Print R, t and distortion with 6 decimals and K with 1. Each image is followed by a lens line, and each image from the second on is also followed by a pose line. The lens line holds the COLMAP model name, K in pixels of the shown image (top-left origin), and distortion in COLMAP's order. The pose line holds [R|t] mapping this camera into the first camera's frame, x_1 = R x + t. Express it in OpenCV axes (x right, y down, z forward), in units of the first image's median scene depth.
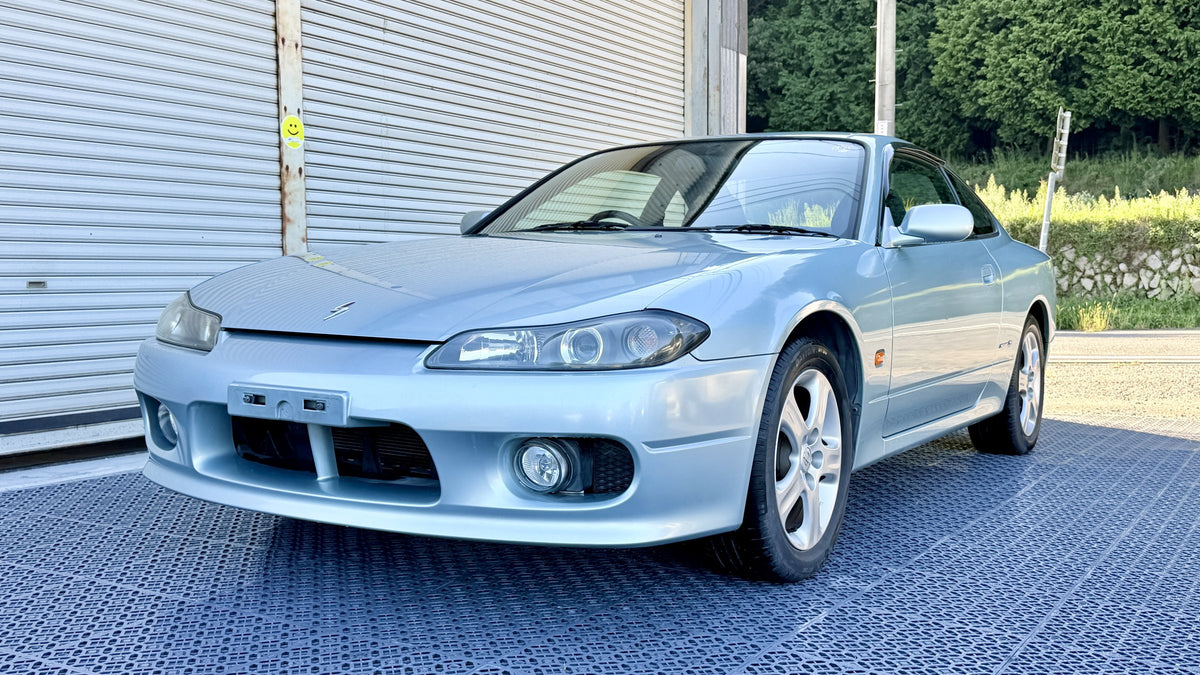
lens RADIAL K [[1185.6, 0, 600.0], [0, 1185.6, 337.5], [0, 0, 1]] dist [0.169615, -0.302752]
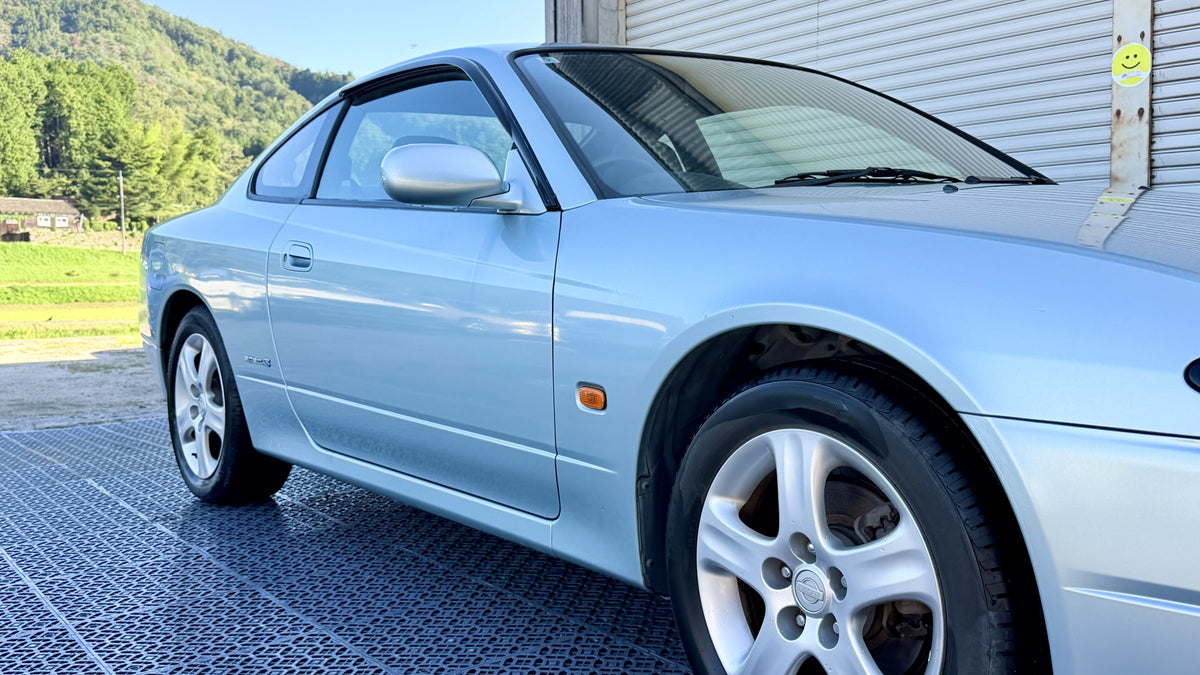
lens RADIAL K [[1166.9, 0, 601.9], [0, 1166.9, 341.4], [0, 0, 1]] dist [0.159886, -0.290975]
pose [[-0.381066, 0.063973, -0.922332, 0.047537], [-0.040541, 0.995487, 0.085797, -0.003536], [0.923658, 0.070087, -0.376753, 0.078032]]
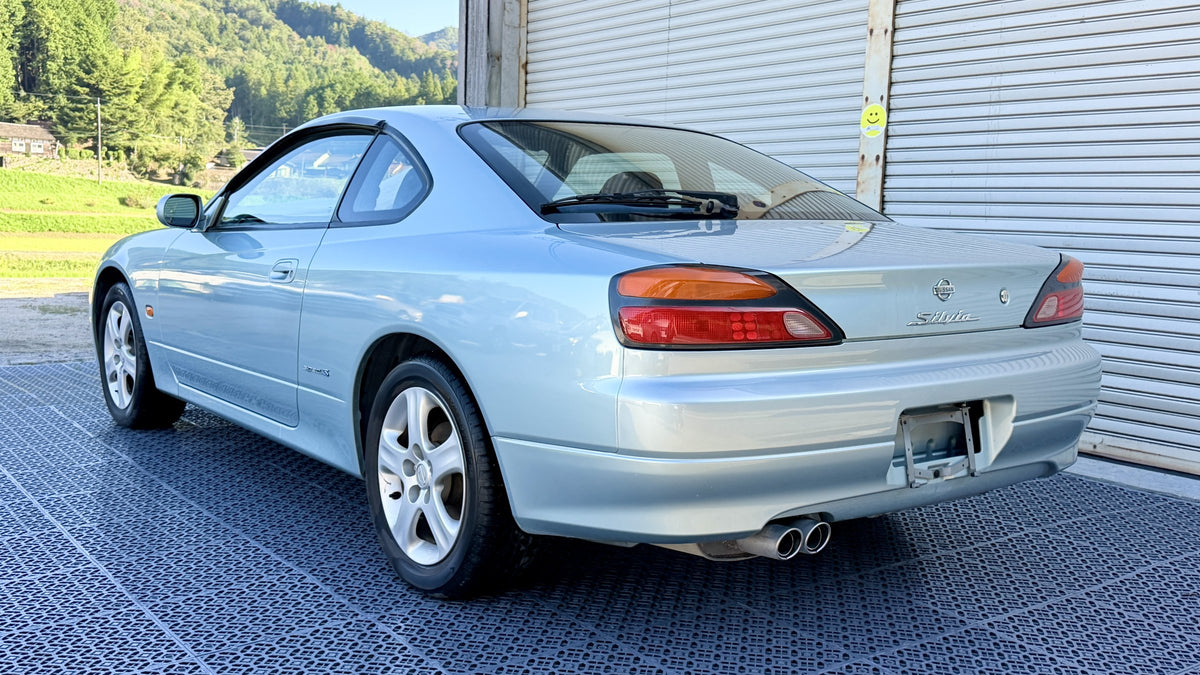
lens RADIAL K [[1204.9, 0, 596.2], [0, 1204.9, 339.5], [0, 0, 1]] dist [0.130179, -0.215084]
pose [[-0.379943, 0.082768, -0.921299, 0.062306], [-0.083552, 0.988847, 0.123294, -0.007563], [0.921229, 0.123821, -0.368790, 0.093681]]
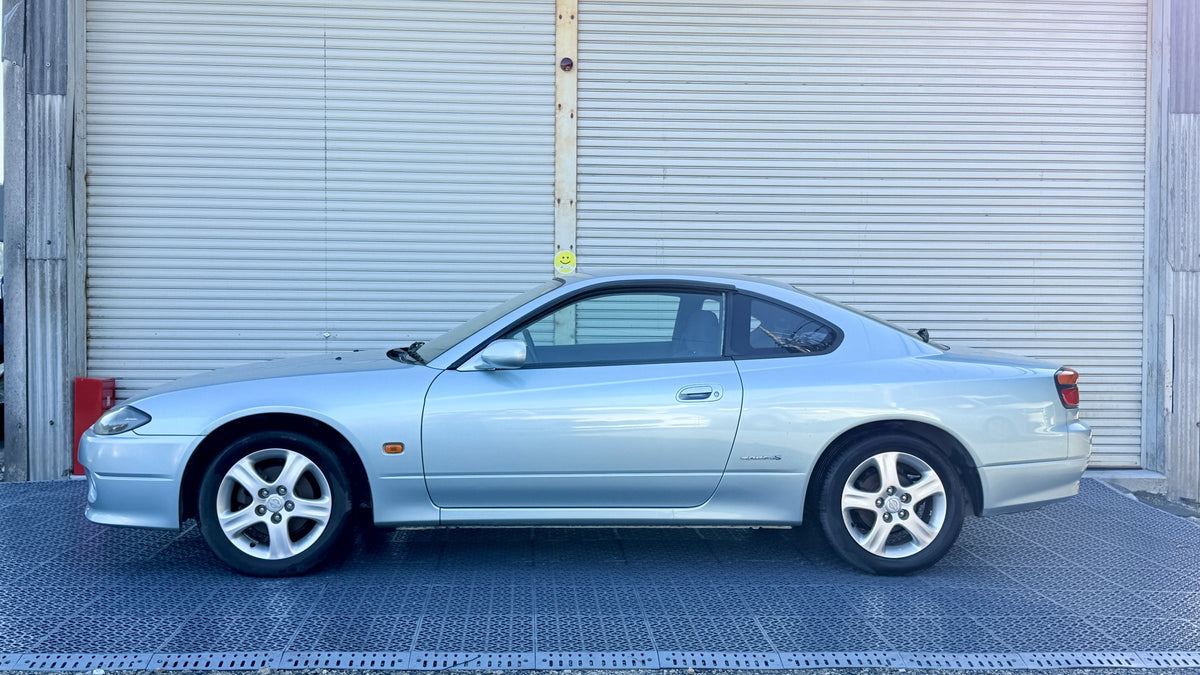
lens RADIAL K [[1166.9, 0, 601.9], [0, 1166.9, 341.4], [0, 0, 1]] dist [0.159886, -0.290975]
pose [[0.587706, 0.021036, -0.808801, 0.071505], [-0.051548, 0.998604, -0.011484, -0.004904], [0.807431, 0.048441, 0.587970, 0.017157]]
